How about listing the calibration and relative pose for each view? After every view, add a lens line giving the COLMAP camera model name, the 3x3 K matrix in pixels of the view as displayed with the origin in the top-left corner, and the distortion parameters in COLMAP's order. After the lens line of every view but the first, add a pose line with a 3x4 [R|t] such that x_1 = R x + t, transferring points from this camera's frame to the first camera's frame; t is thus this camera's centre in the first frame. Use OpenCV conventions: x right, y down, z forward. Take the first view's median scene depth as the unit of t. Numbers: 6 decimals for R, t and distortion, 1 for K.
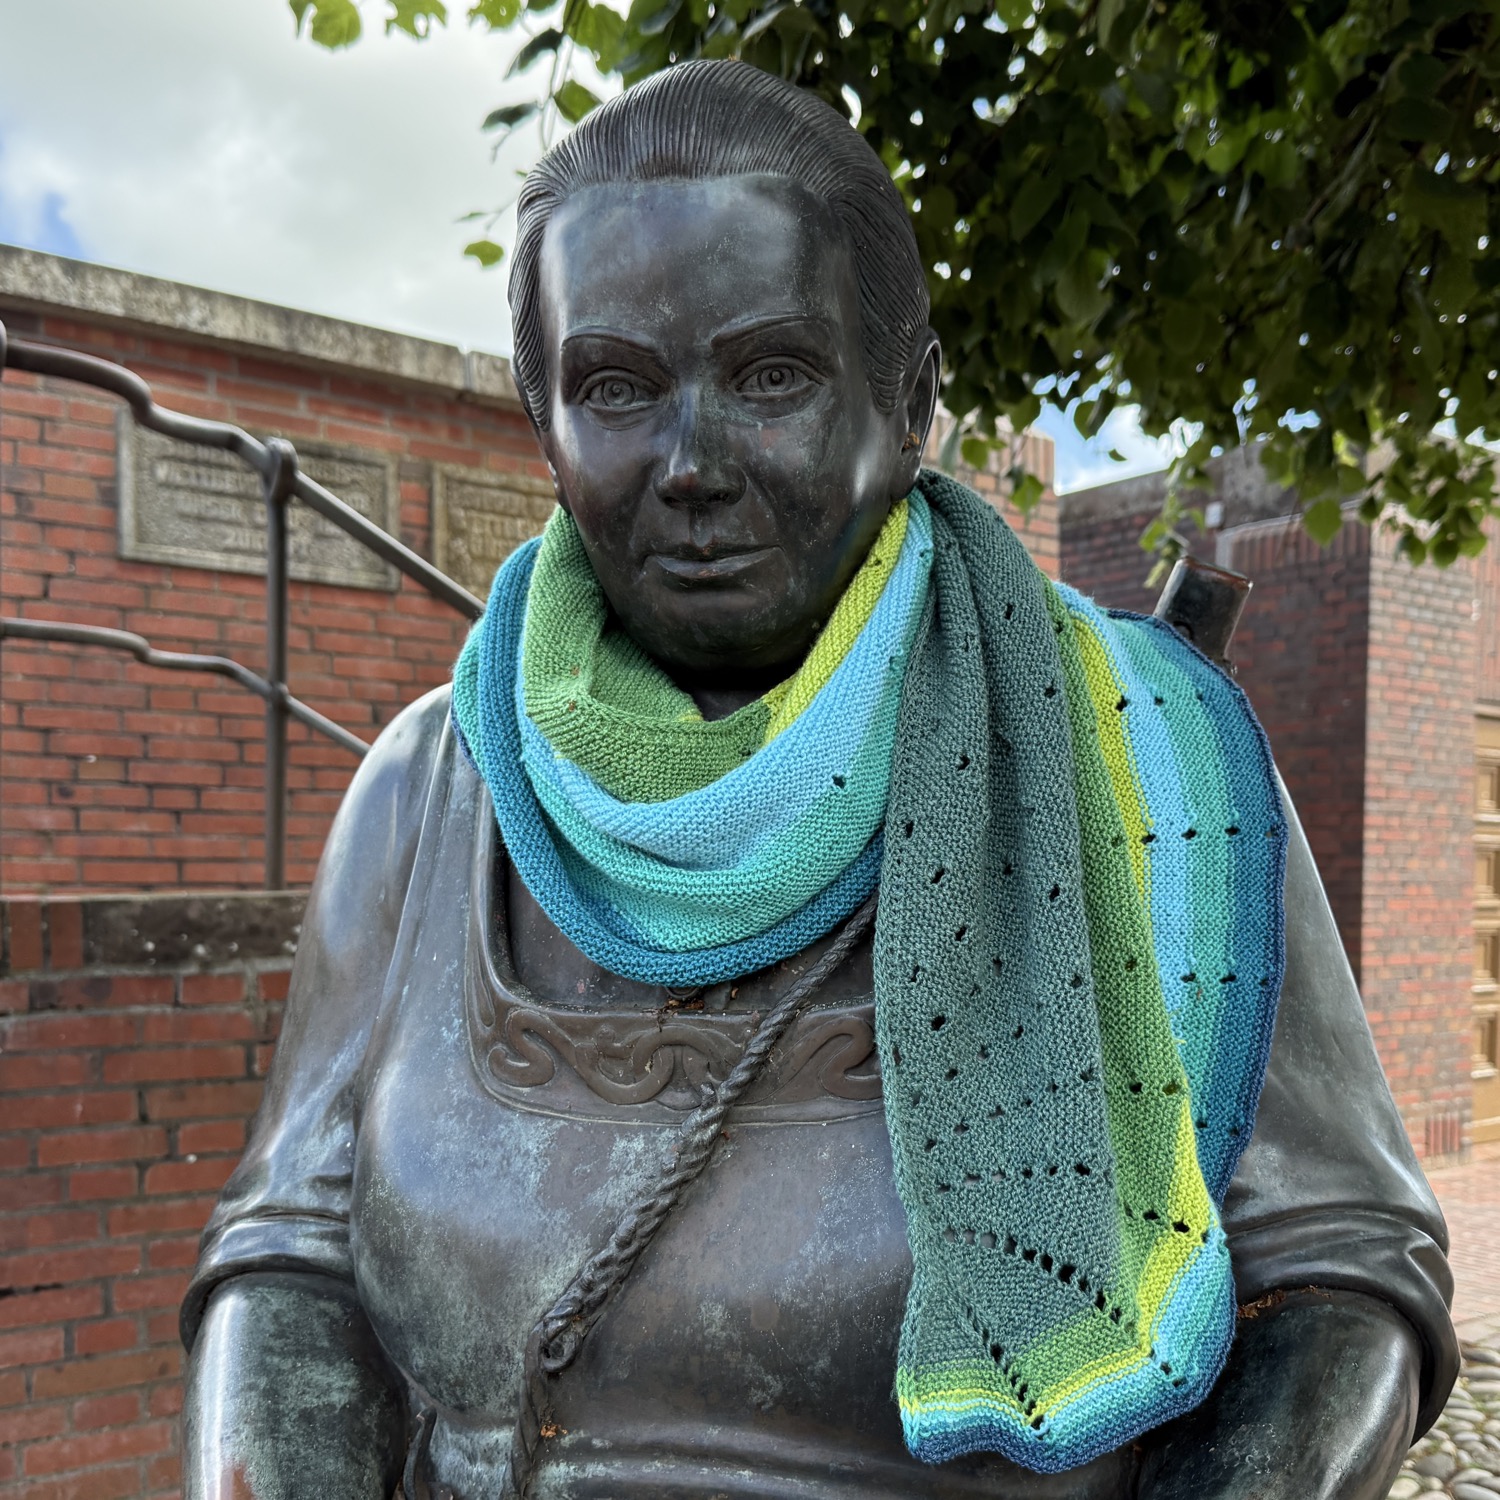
lens RADIAL K [[1786.9, 0, 779.1], [0, 1786.9, 945.5], [0, 0, 1]] dist [0.111348, -0.057240]
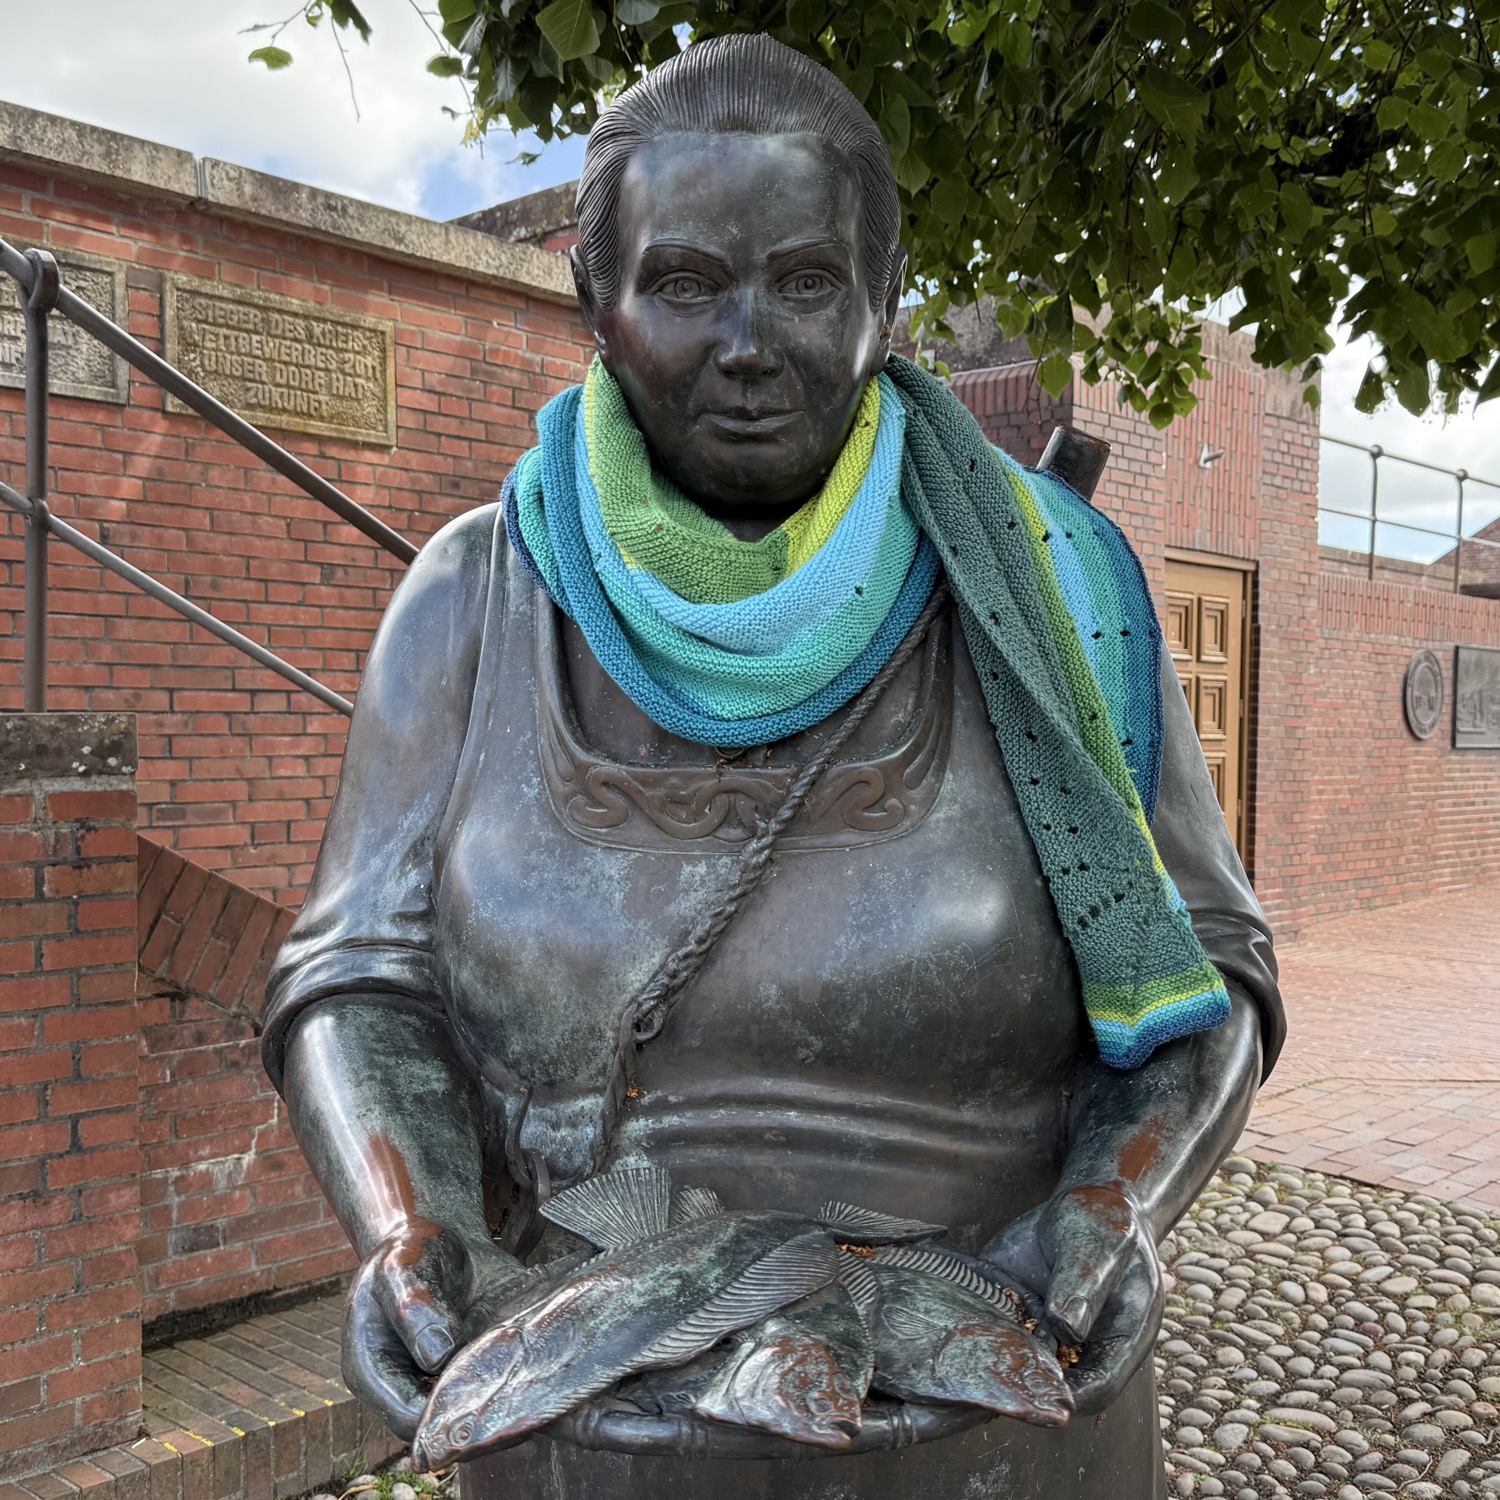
lens RADIAL K [[1925.3, 0, 802.9], [0, 1925.3, 817.5], [0, 0, 1]] dist [0.081950, -0.030526]
pose [[0.980356, -0.006848, 0.197117, -0.277930], [0.004959, 0.999937, 0.010075, 0.059372], [-0.197174, -0.008899, 0.980328, -0.377125]]
